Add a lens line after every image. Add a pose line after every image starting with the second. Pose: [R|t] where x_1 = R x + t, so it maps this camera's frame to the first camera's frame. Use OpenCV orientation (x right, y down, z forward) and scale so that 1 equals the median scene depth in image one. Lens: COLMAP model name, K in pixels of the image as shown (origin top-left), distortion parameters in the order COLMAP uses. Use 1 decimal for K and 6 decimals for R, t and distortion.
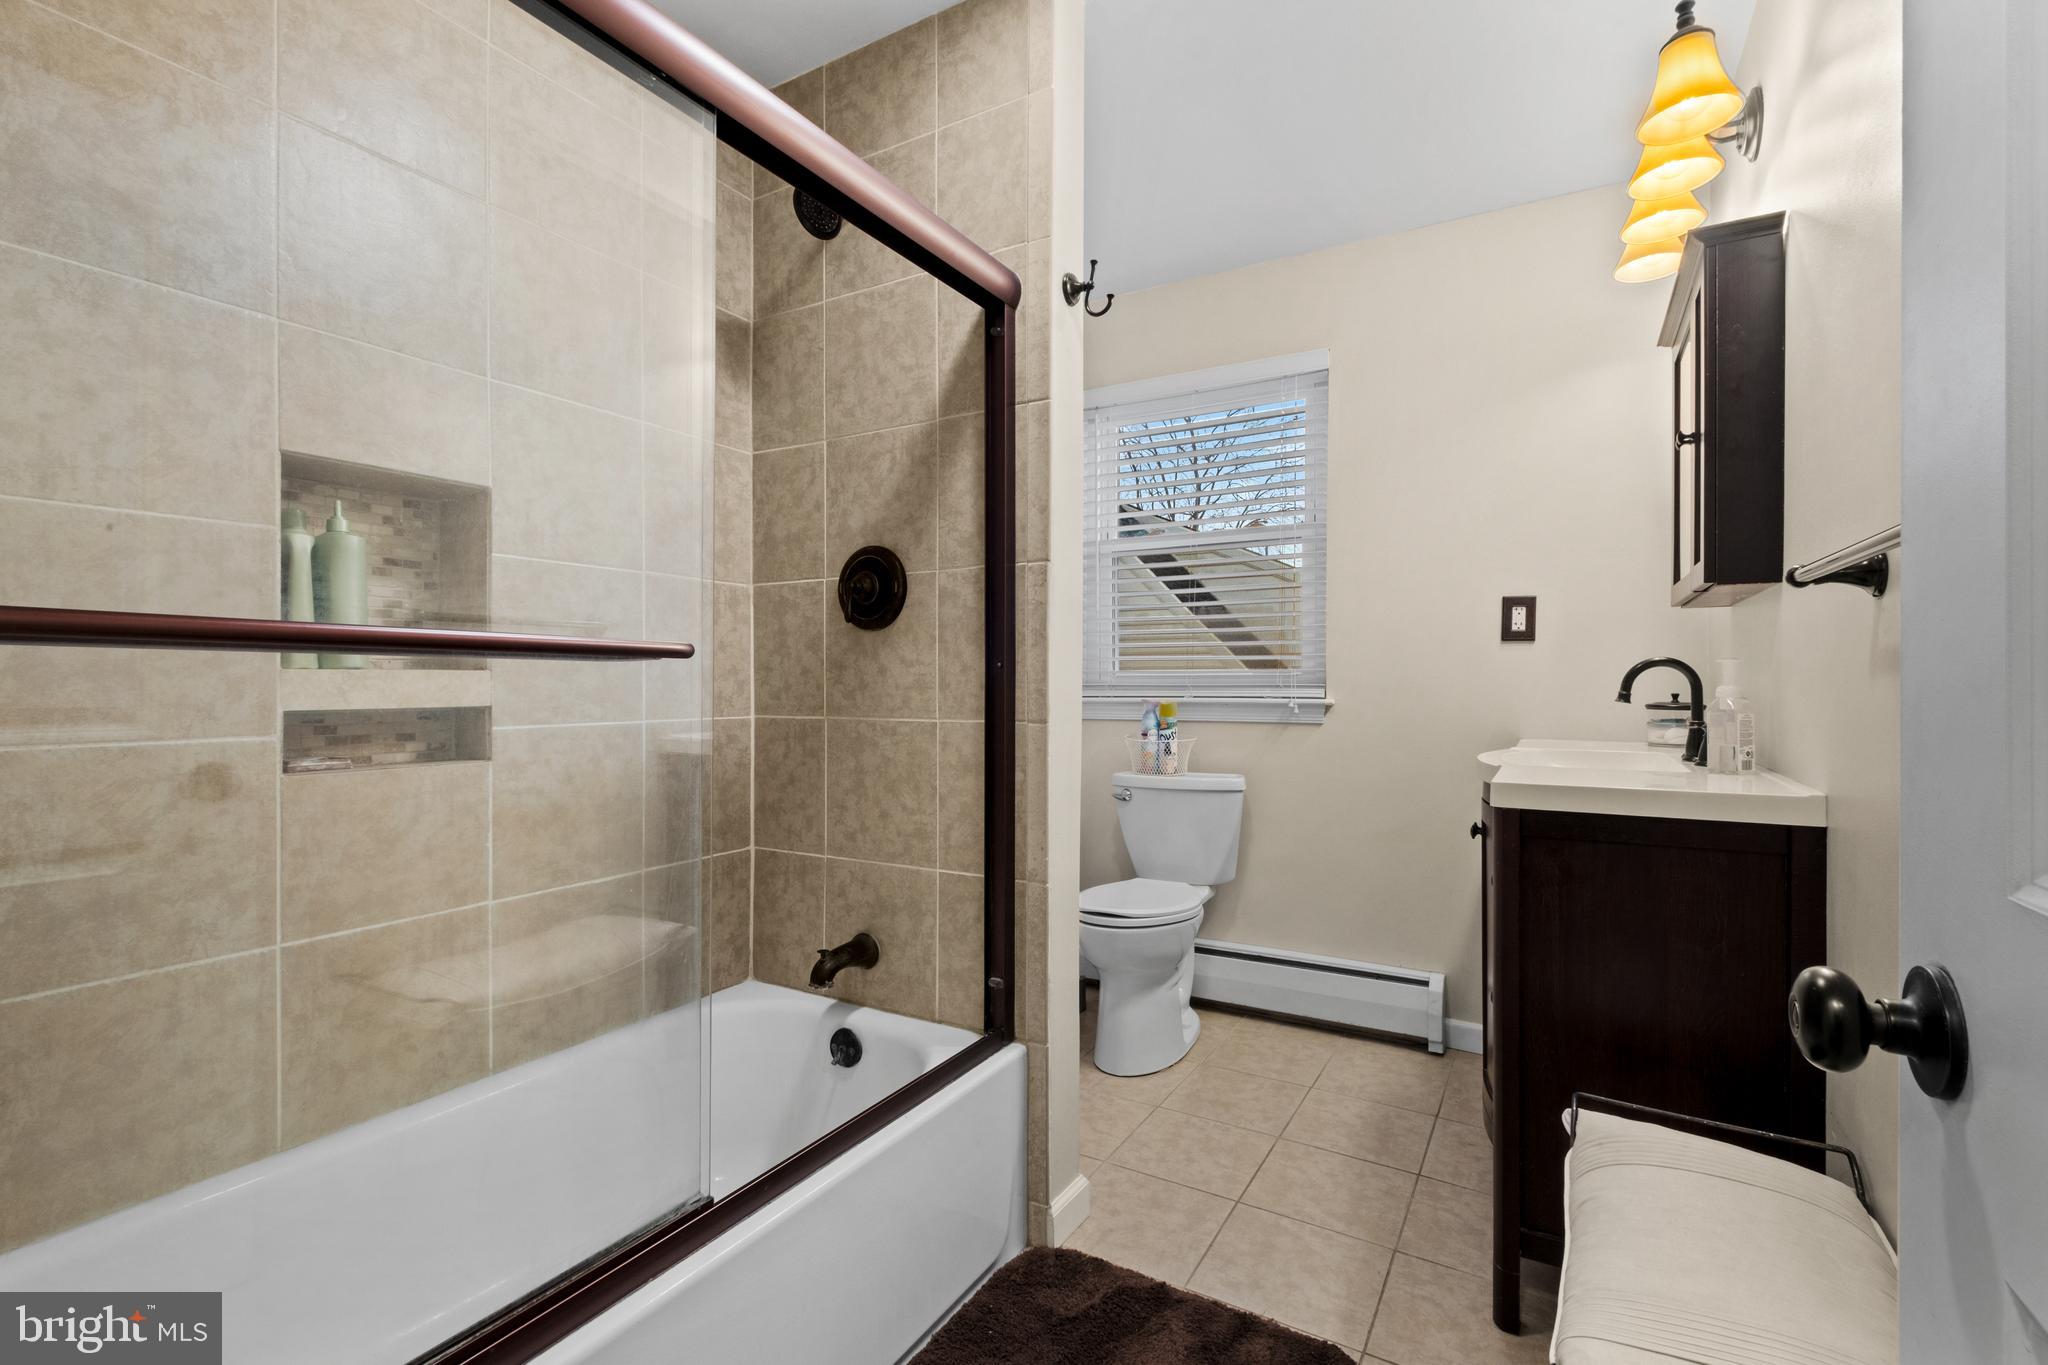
lens RADIAL K [[895.1, 0, 1025.5], [0, 895.1, 681.9], [0, 0, 1]] dist [0.000804, -0.002747]
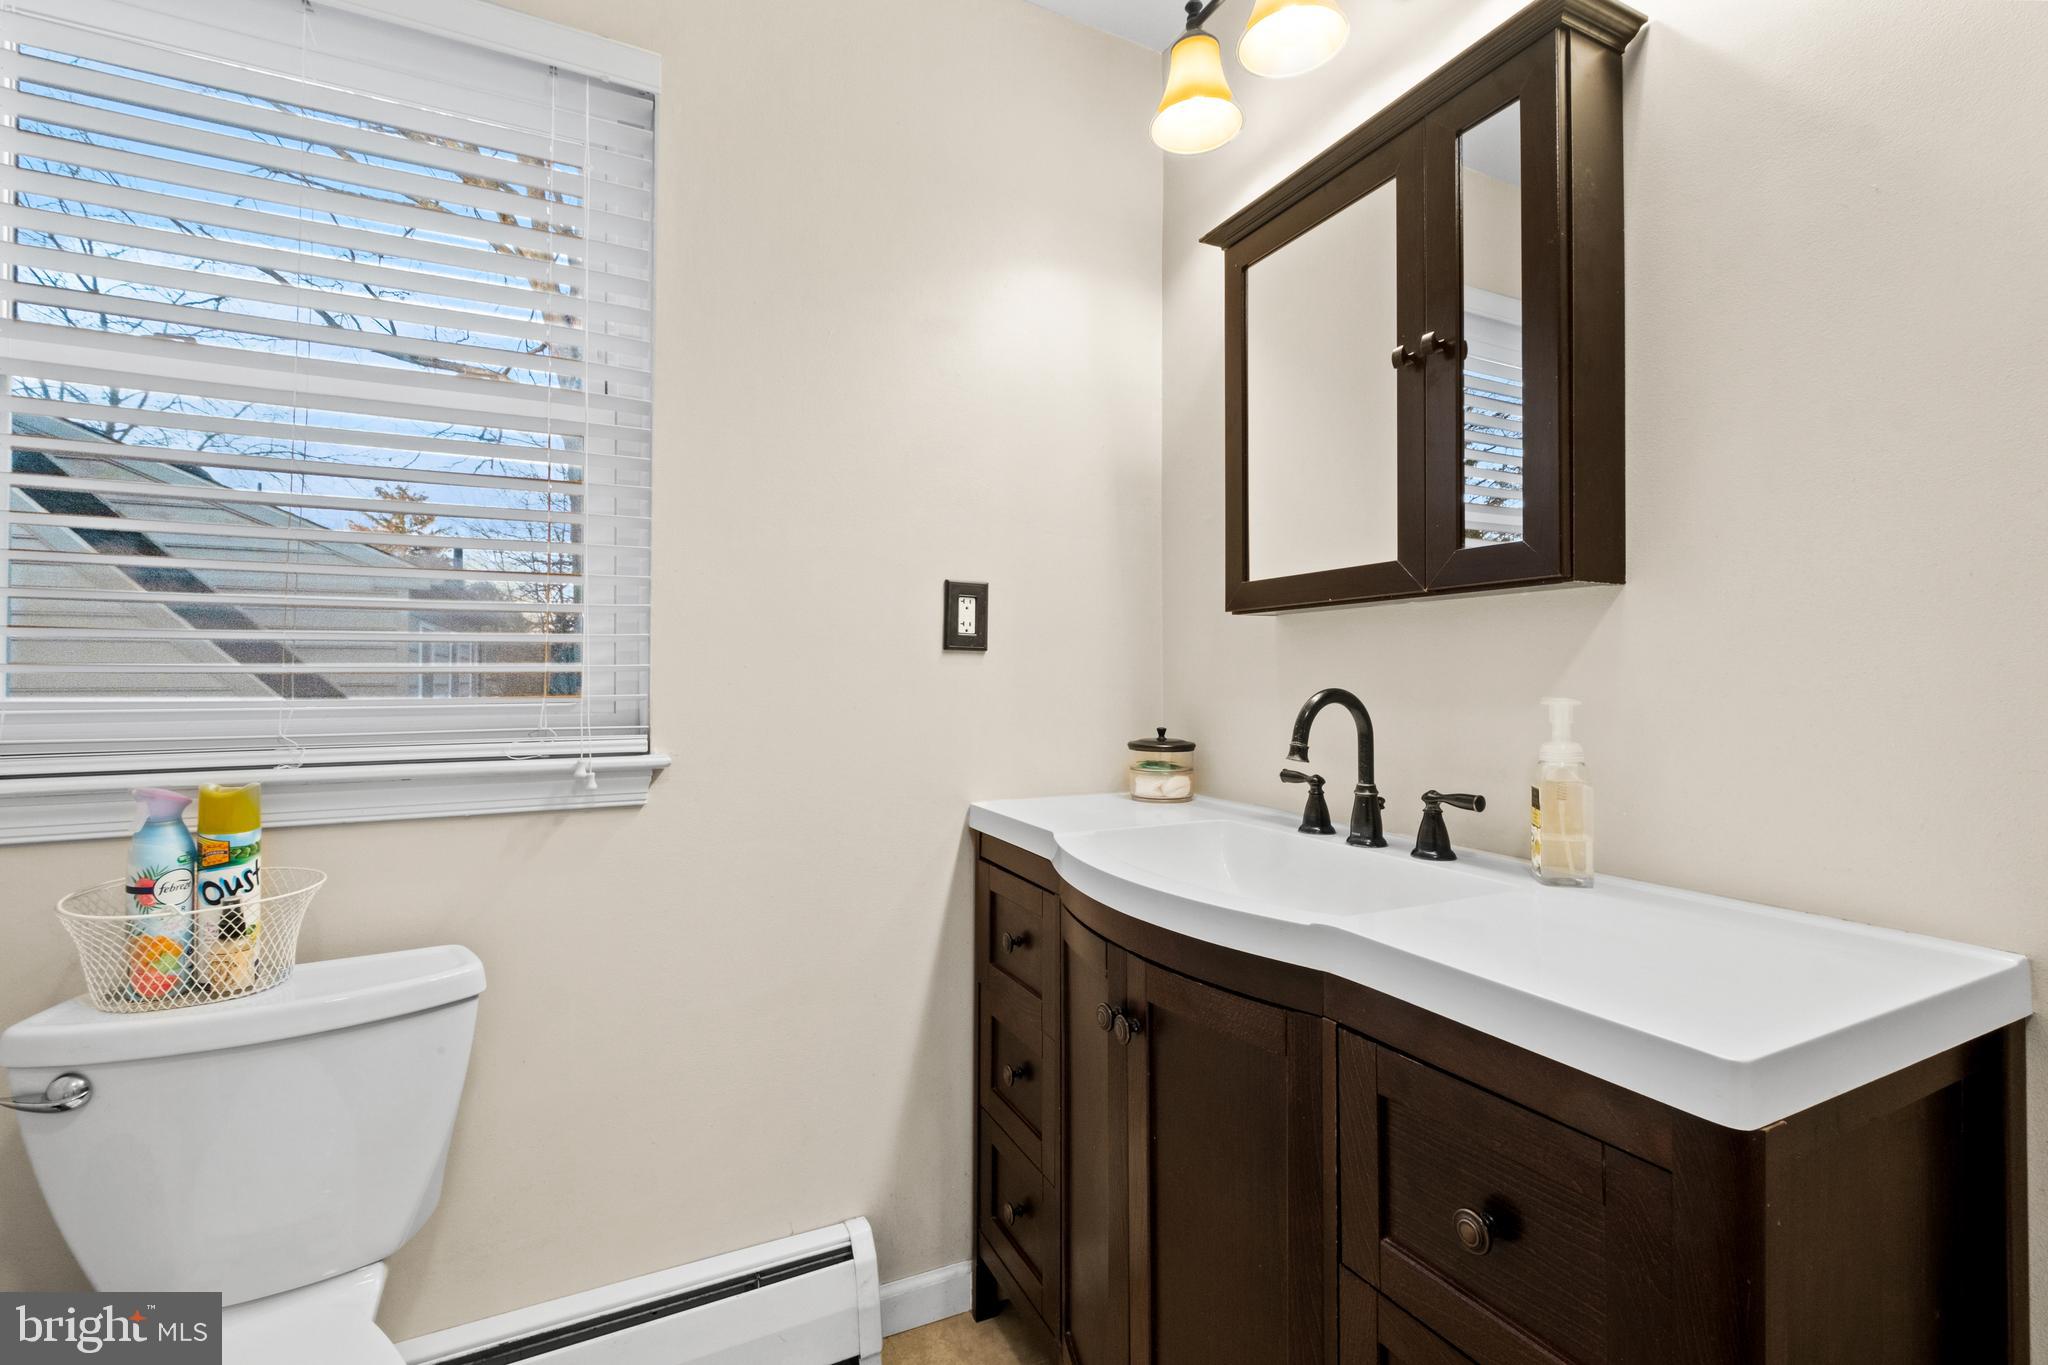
lens RADIAL K [[895.1, 0, 1029.5], [0, 895.1, 672.5], [0, 0, 1]] dist [0.000804, -0.002747]
pose [[0.542095, 0.004035, 0.840308, 0.031168], [0.000689, 0.999986, -0.005245, -0.023840], [-0.840317, 0.003422, 0.542085, 0.552210]]
